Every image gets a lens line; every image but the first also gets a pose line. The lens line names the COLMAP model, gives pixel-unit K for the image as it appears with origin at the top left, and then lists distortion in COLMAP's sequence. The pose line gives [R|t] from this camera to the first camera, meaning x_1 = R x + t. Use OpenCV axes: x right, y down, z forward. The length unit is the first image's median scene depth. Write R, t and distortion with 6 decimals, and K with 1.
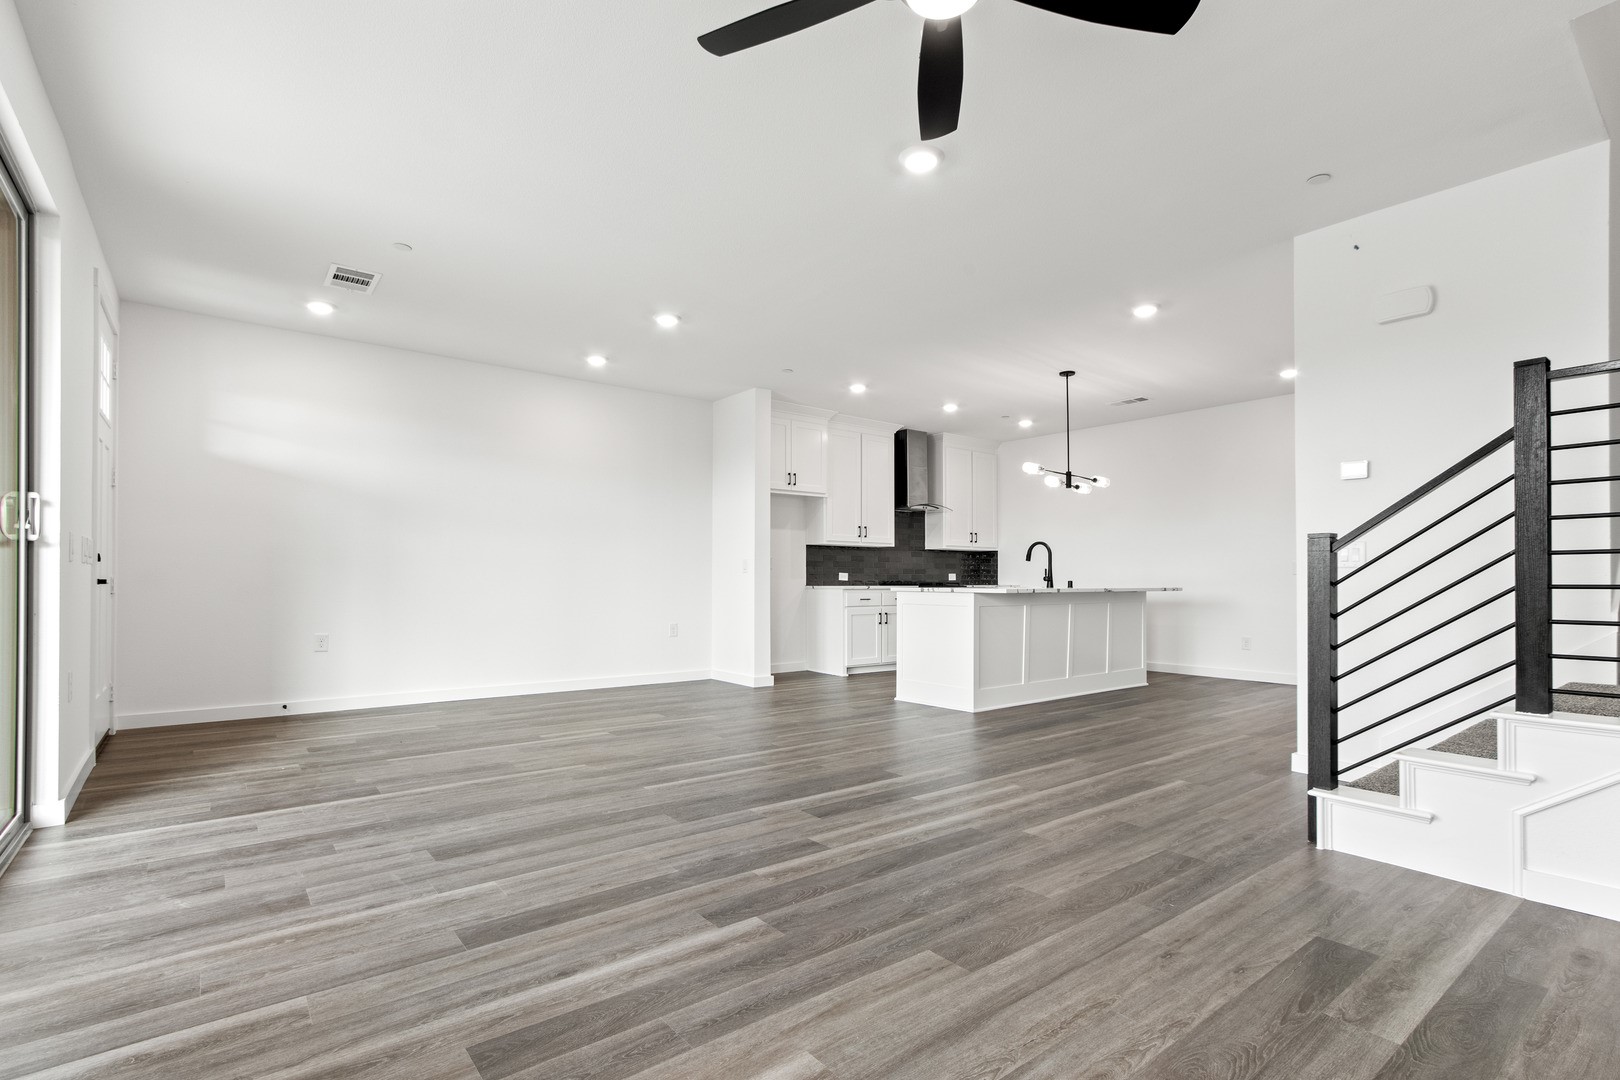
lens RADIAL K [[773.1, 0, 815.6], [0, 773.1, 575.1], [0, 0, 1]] dist [0.001044, 0.000734]
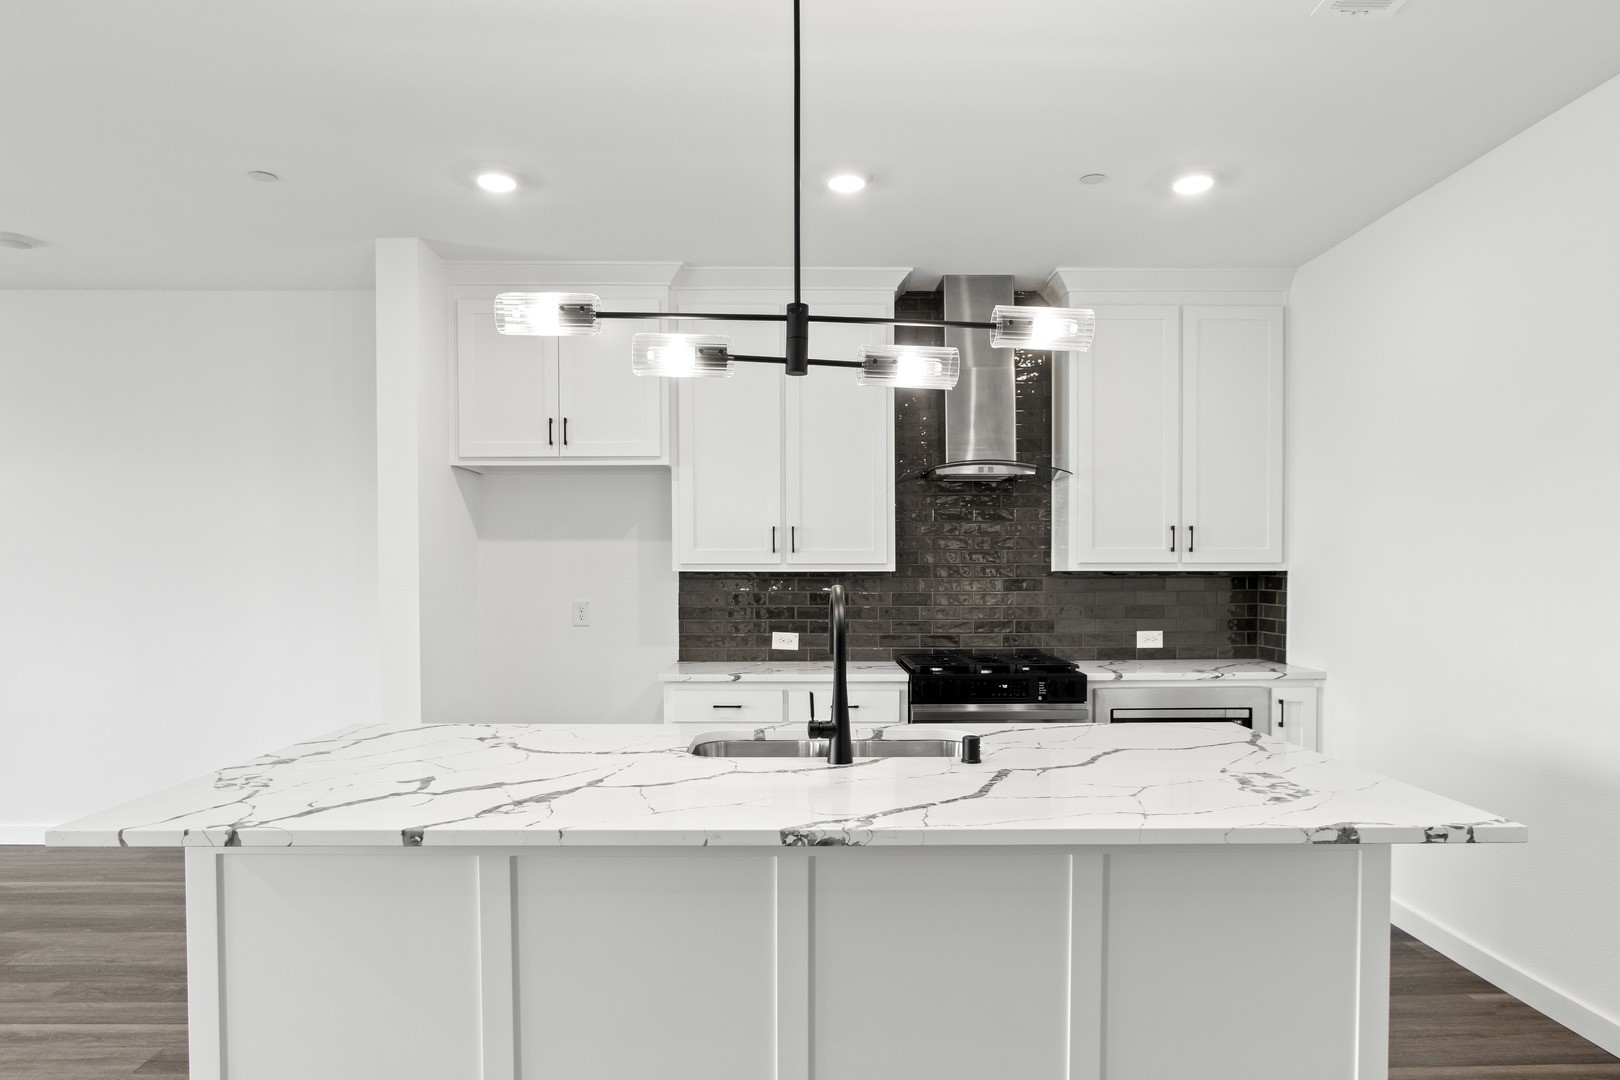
lens RADIAL K [[972.1, 0, 815.0], [0, 972.1, 580.1], [0, 0, 1]] dist [0.002085, 0.000510]
pose [[0.800412, 0.004177, -0.599435, 0.386273], [0.004813, 0.999899, 0.013393, -0.040552], [0.599430, -0.013605, 0.800311, 0.577982]]
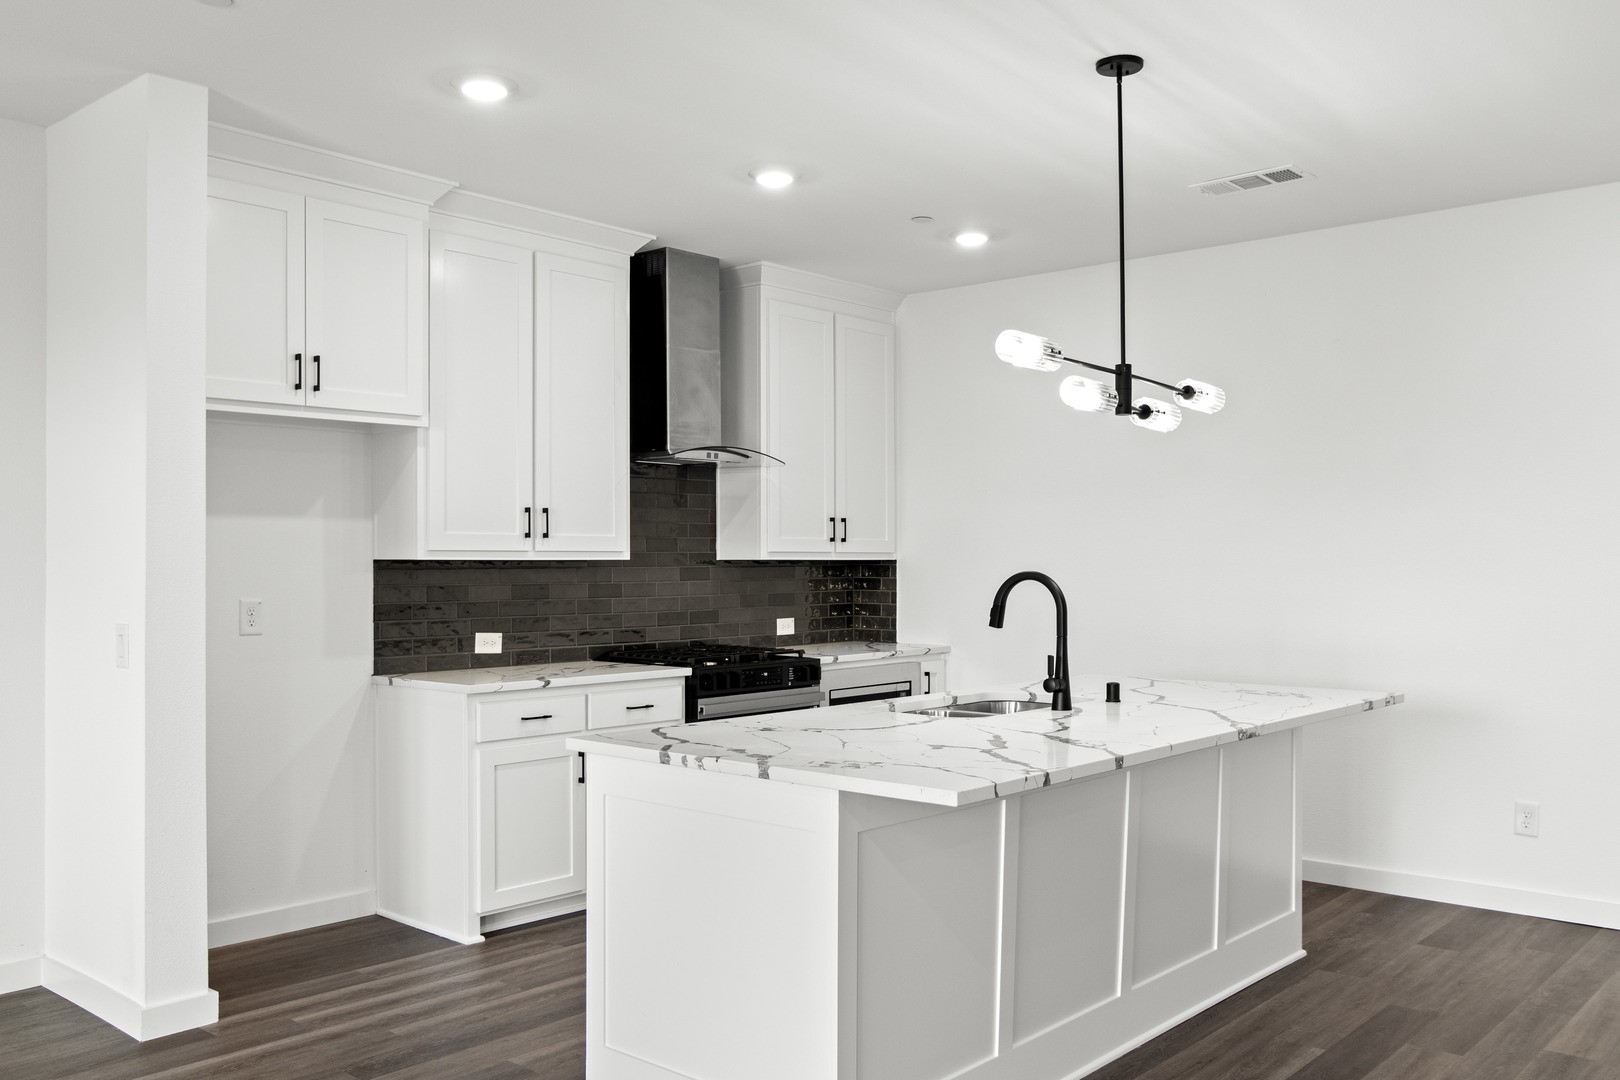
lens RADIAL K [[1369.5, 0, 788.5], [0, 1369.5, 542.1], [0, 0, 1]] dist [0.002794, 0.004466]
pose [[0.986395, 0.001010, 0.164387, 0.070584], [0.000263, 0.999970, -0.007721, -0.041412], [-0.164390, 0.007659, 0.986366, 0.344119]]
